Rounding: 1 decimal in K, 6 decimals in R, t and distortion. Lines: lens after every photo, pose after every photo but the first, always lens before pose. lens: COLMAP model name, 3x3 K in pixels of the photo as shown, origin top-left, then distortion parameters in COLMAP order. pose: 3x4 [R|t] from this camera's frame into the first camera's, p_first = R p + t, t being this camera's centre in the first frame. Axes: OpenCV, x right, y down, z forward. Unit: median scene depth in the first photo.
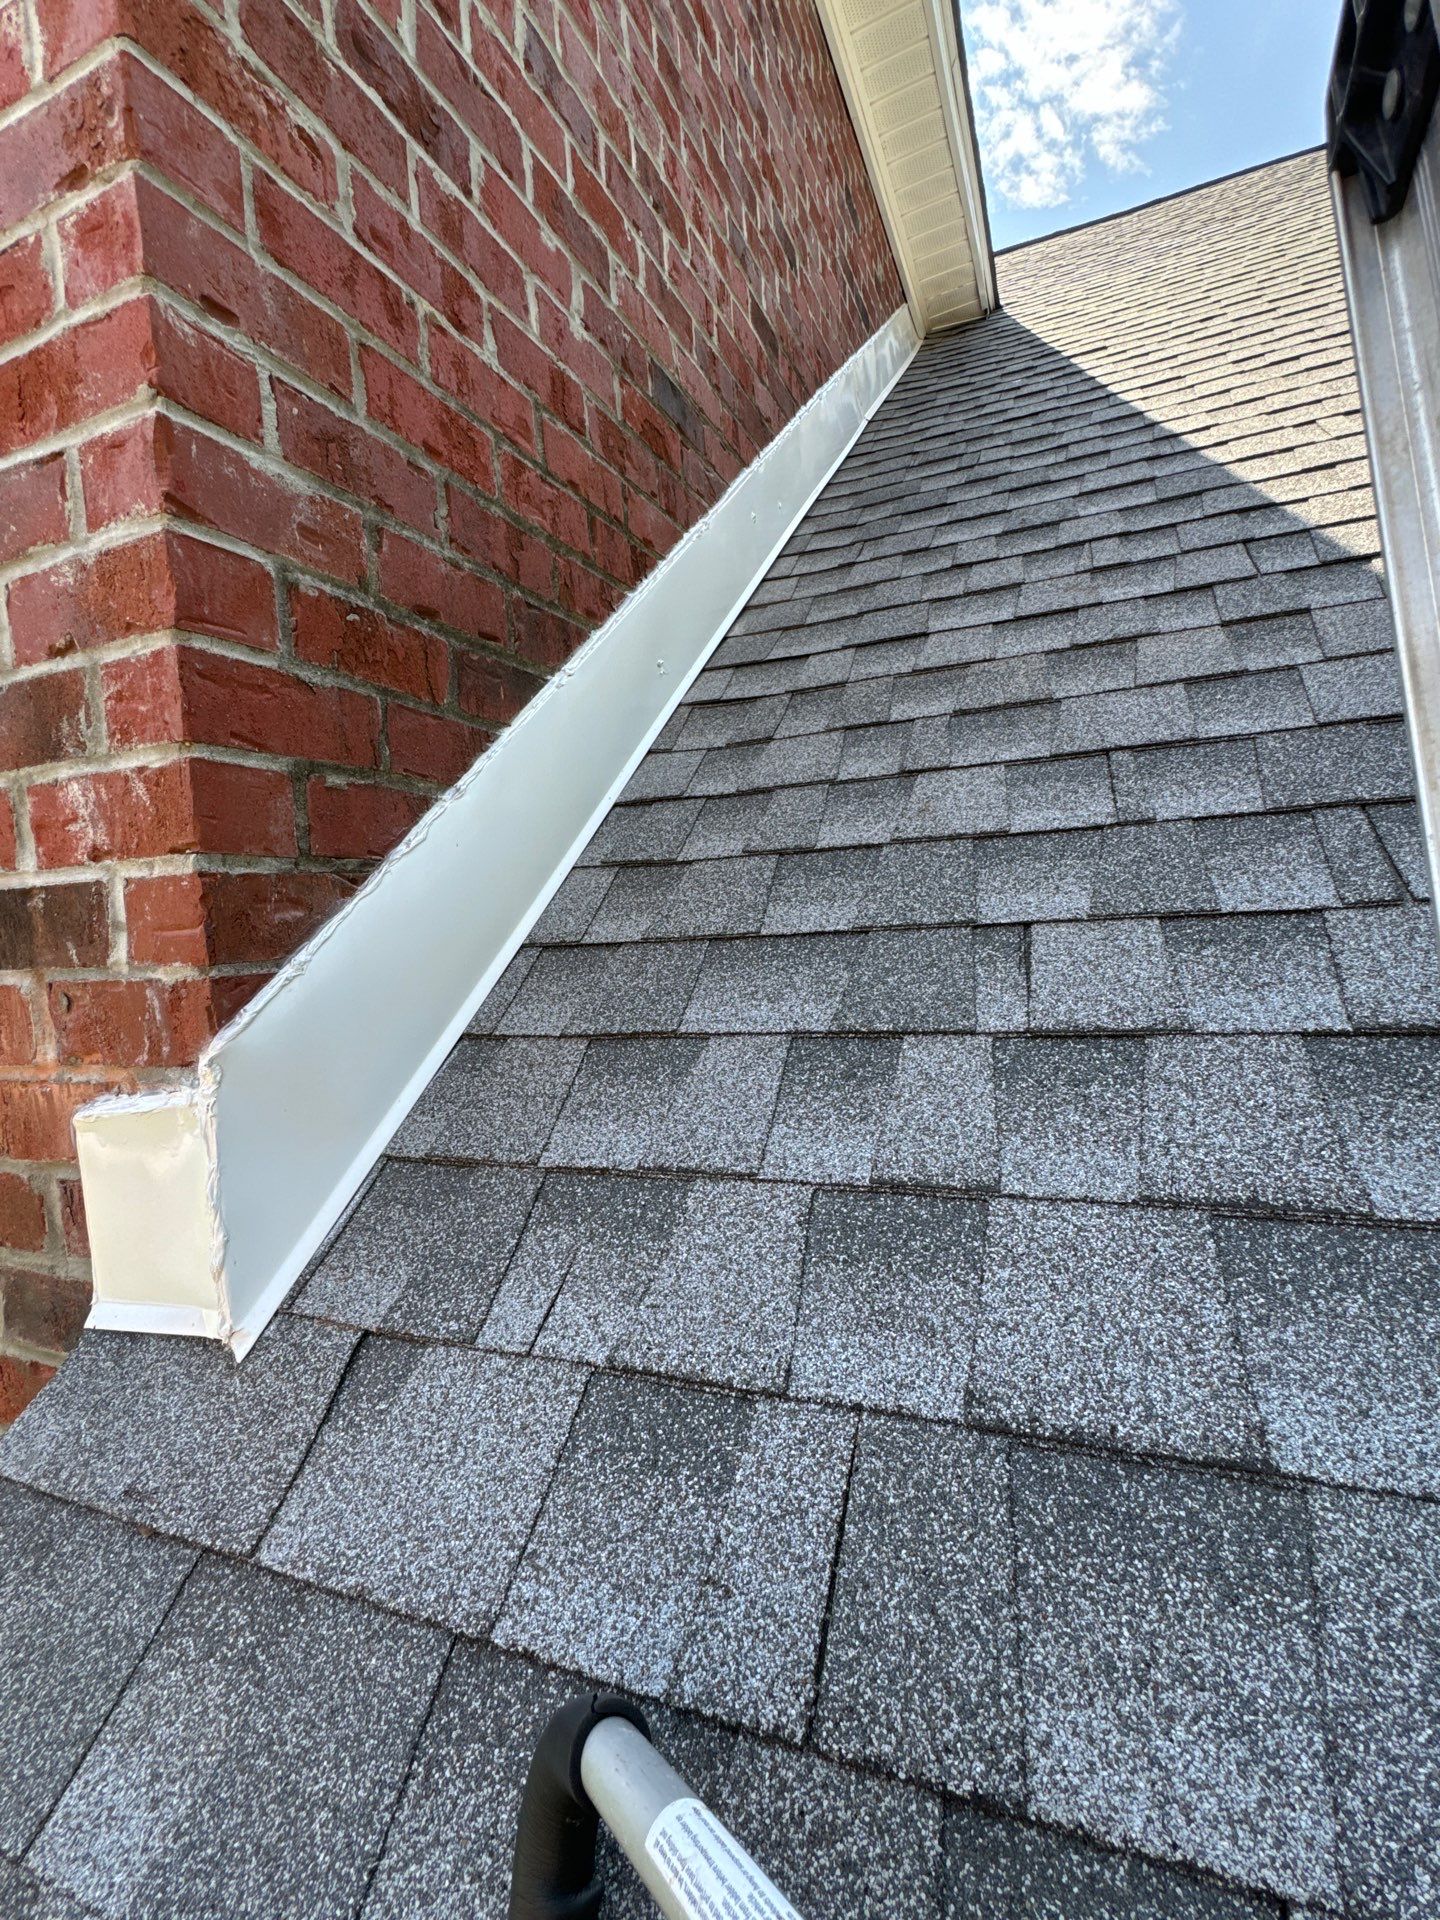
lens RADIAL K [[868.6, 0, 720.0], [0, 868.6, 960.0], [0, 0, 1]] dist [-0.003074, 0.000367]
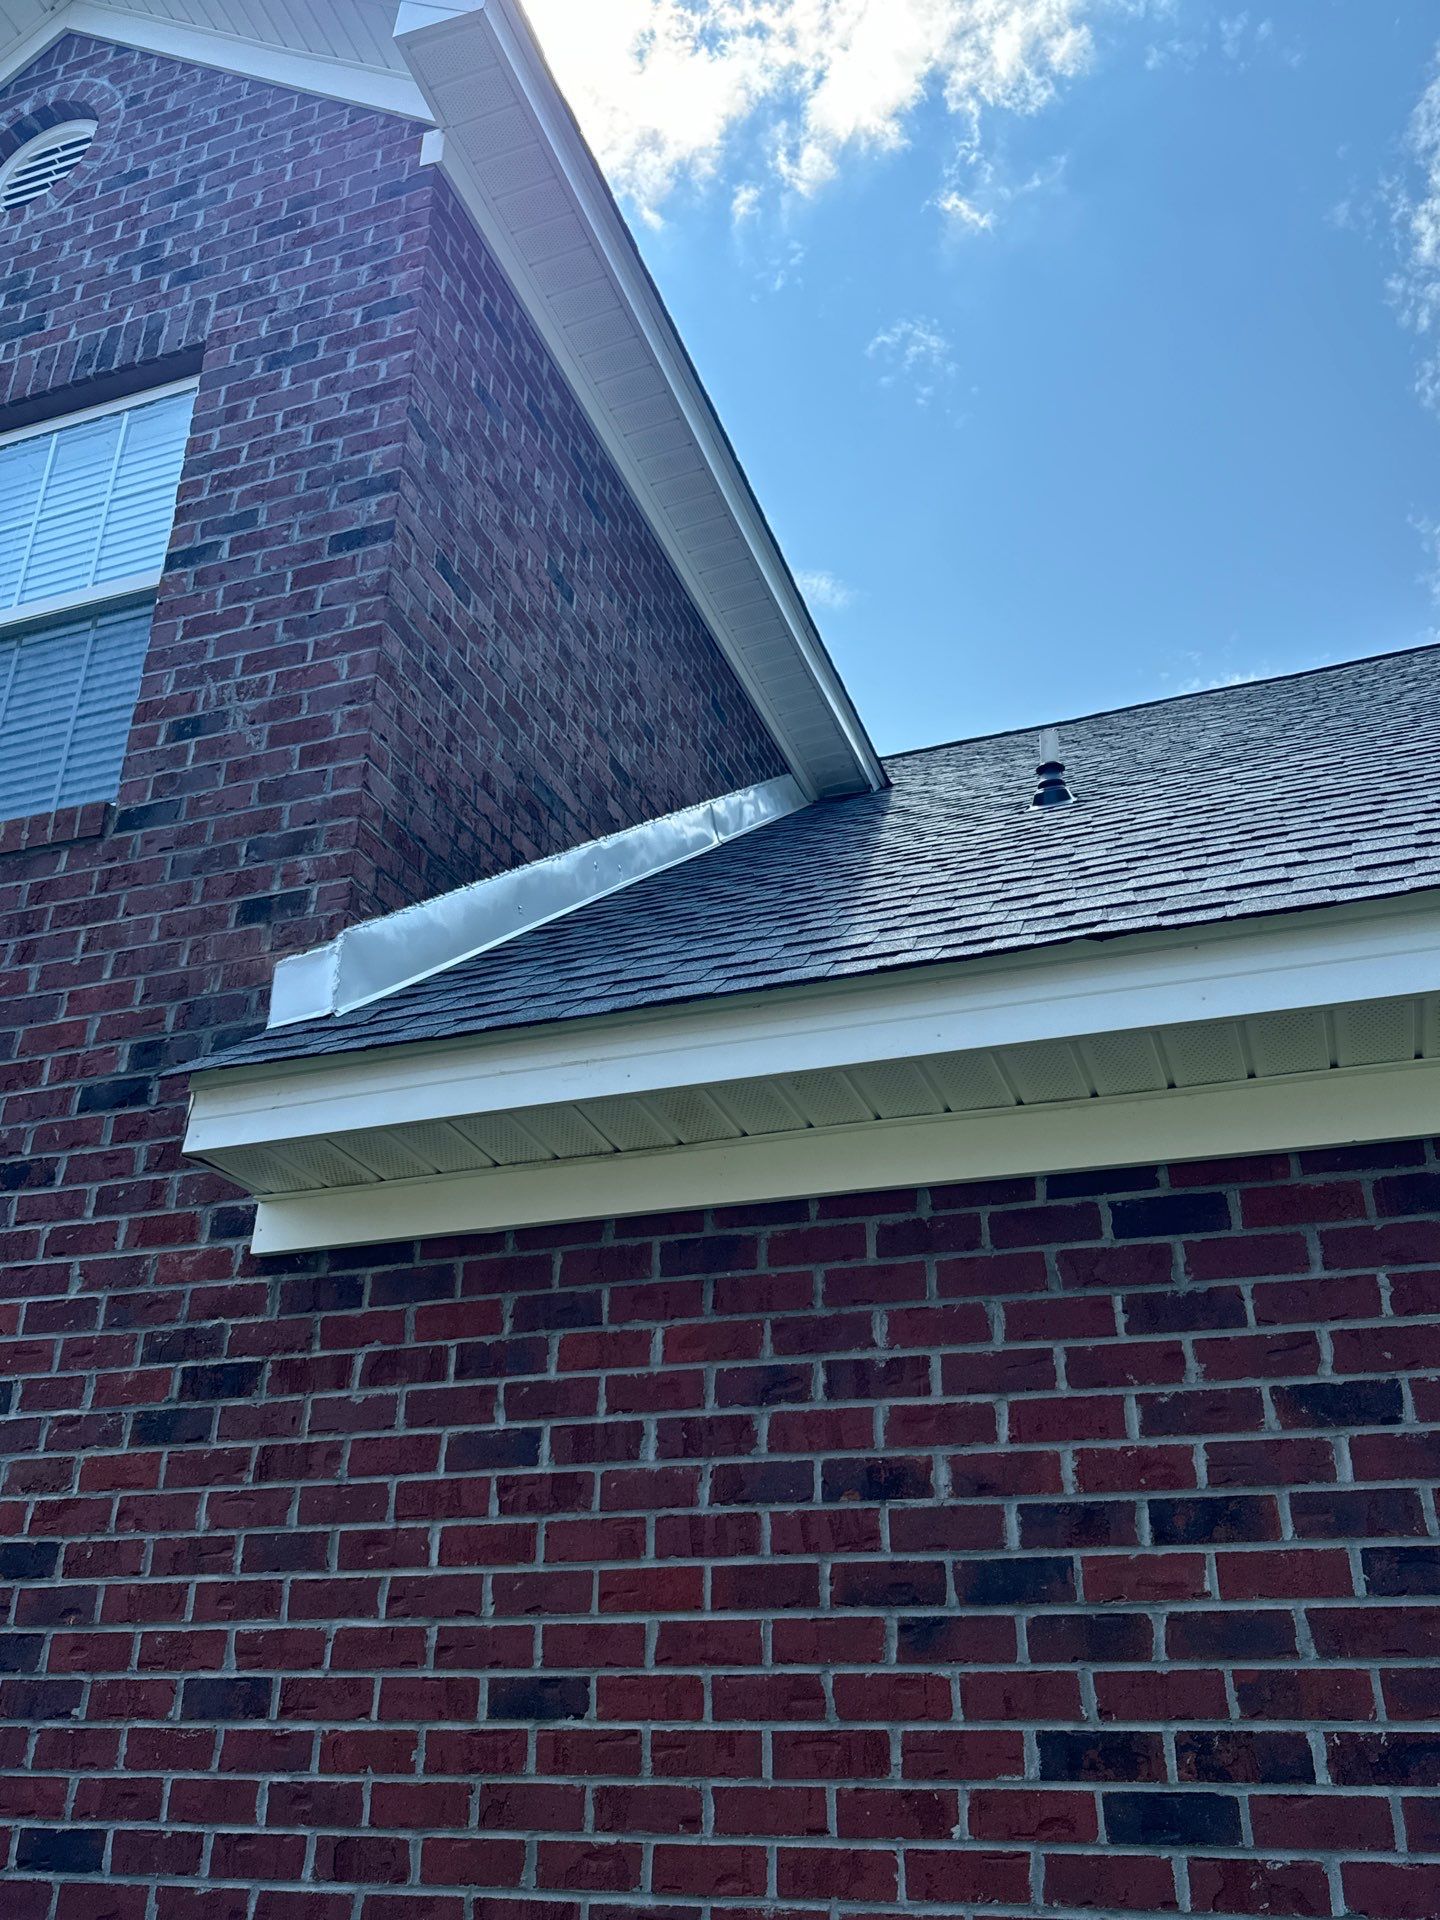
lens RADIAL K [[1514.7, 0, 720.0], [0, 1514.7, 960.0], [0, 0, 1]] dist [0.145867, 0.000464]
pose [[0.996942, 0.076576, 0.015554, 0.638378], [-0.058464, 0.863051, -0.501722, 2.756689], [-0.051843, 0.499279, 0.864889, -3.590109]]
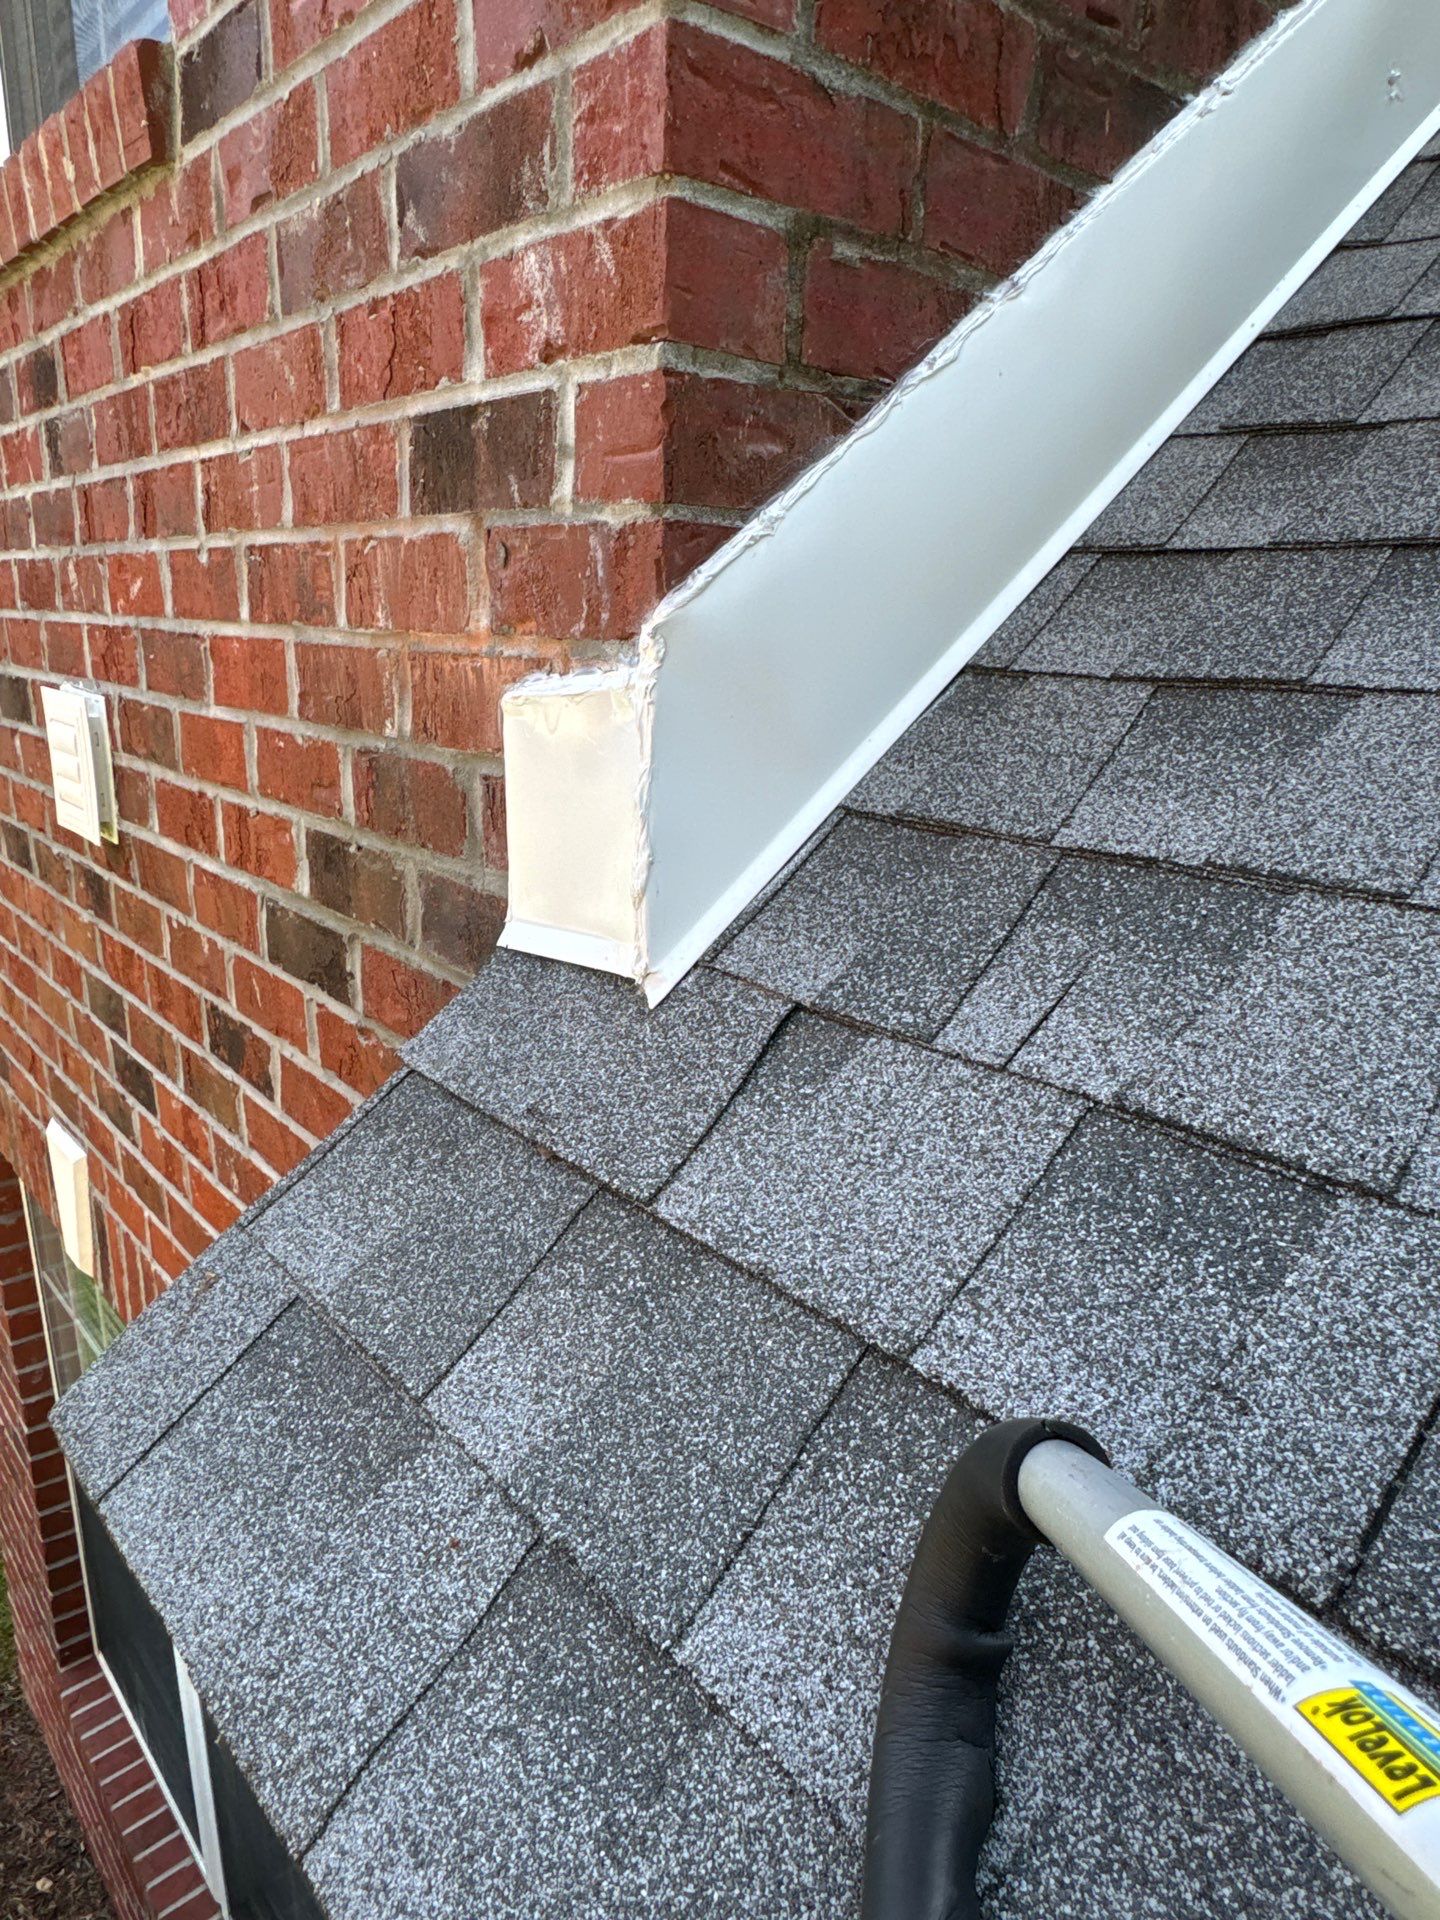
lens RADIAL K [[1261.3, 0, 720.0], [0, 1261.3, 960.0], [0, 0, 1]] dist [-0.003579, 0.000217]
pose [[0.888461, 0.198323, -0.413890, -0.011832], [-0.104348, 0.965487, 0.238636, 0.123139], [0.446932, -0.168830, 0.878492, -0.010371]]
